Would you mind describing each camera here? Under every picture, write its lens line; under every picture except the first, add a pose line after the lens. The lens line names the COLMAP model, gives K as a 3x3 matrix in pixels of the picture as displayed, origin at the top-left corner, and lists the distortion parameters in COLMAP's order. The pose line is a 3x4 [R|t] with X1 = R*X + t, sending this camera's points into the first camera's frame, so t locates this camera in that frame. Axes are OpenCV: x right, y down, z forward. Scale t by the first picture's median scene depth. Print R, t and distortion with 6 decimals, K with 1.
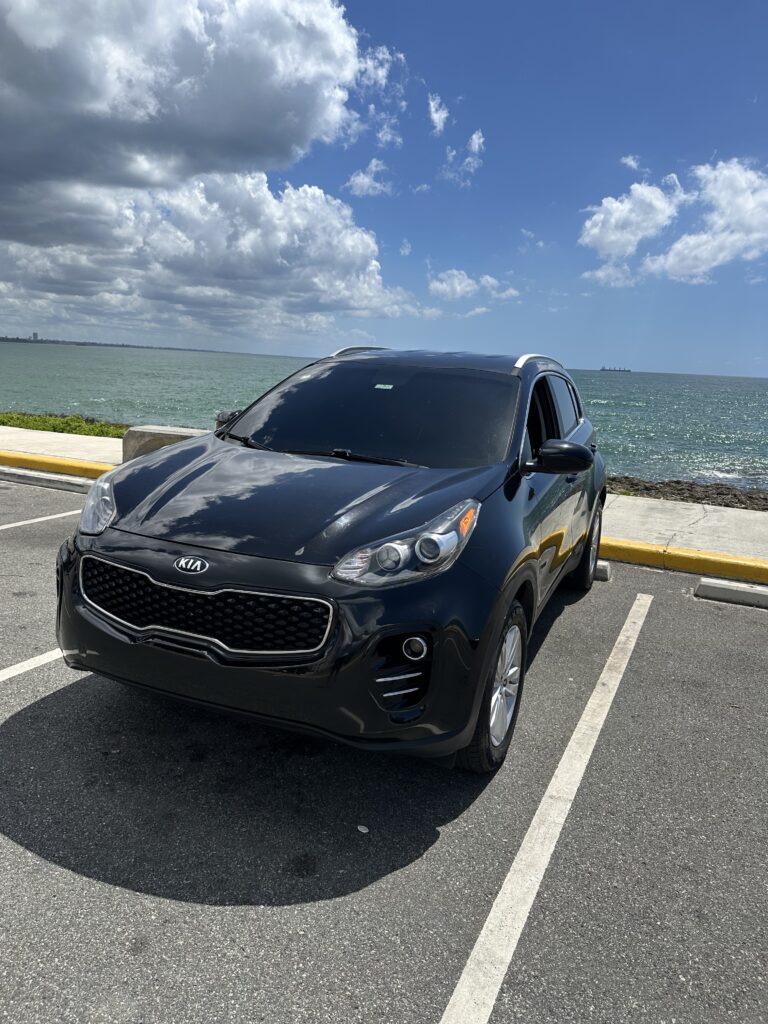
lens RADIAL K [[722.9, 0, 373.0], [0, 722.9, 528.5], [0, 0, 1]] dist [0.035030, -0.046180]
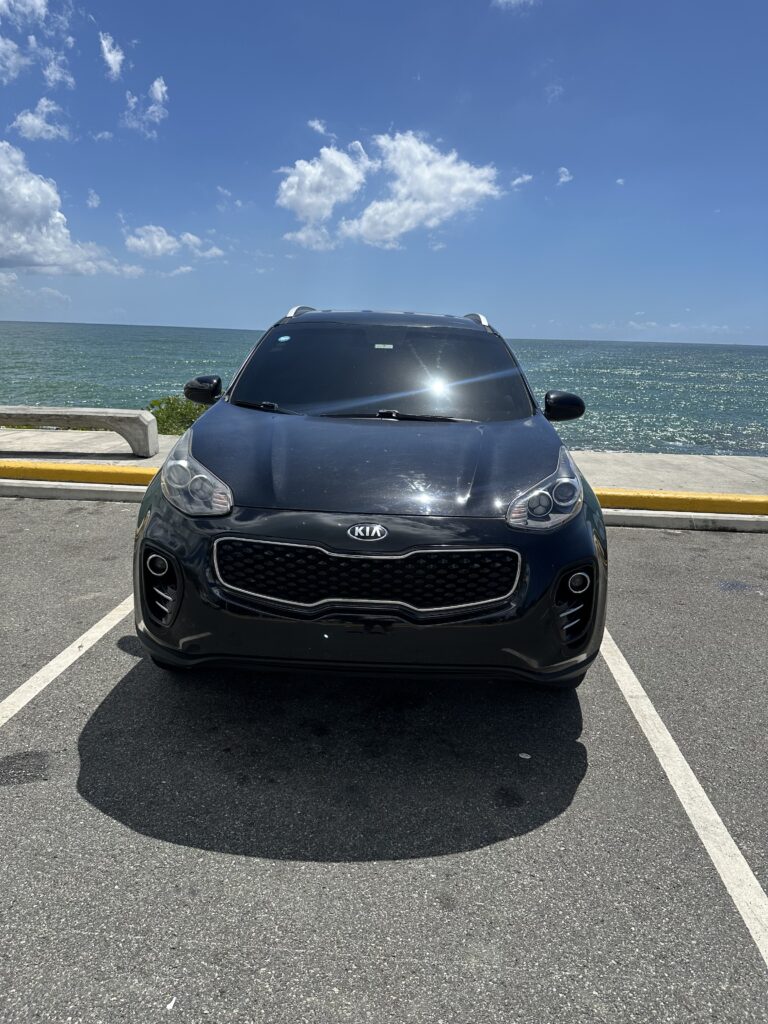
lens RADIAL K [[722.9, 0, 382.6], [0, 722.9, 518.7], [0, 0, 1]] dist [0.035030, -0.046180]
pose [[0.922939, -0.112283, 0.368206, -0.483650], [0.098360, 0.993550, 0.056432, -0.017503], [-0.372167, -0.015867, 0.928030, 0.065929]]
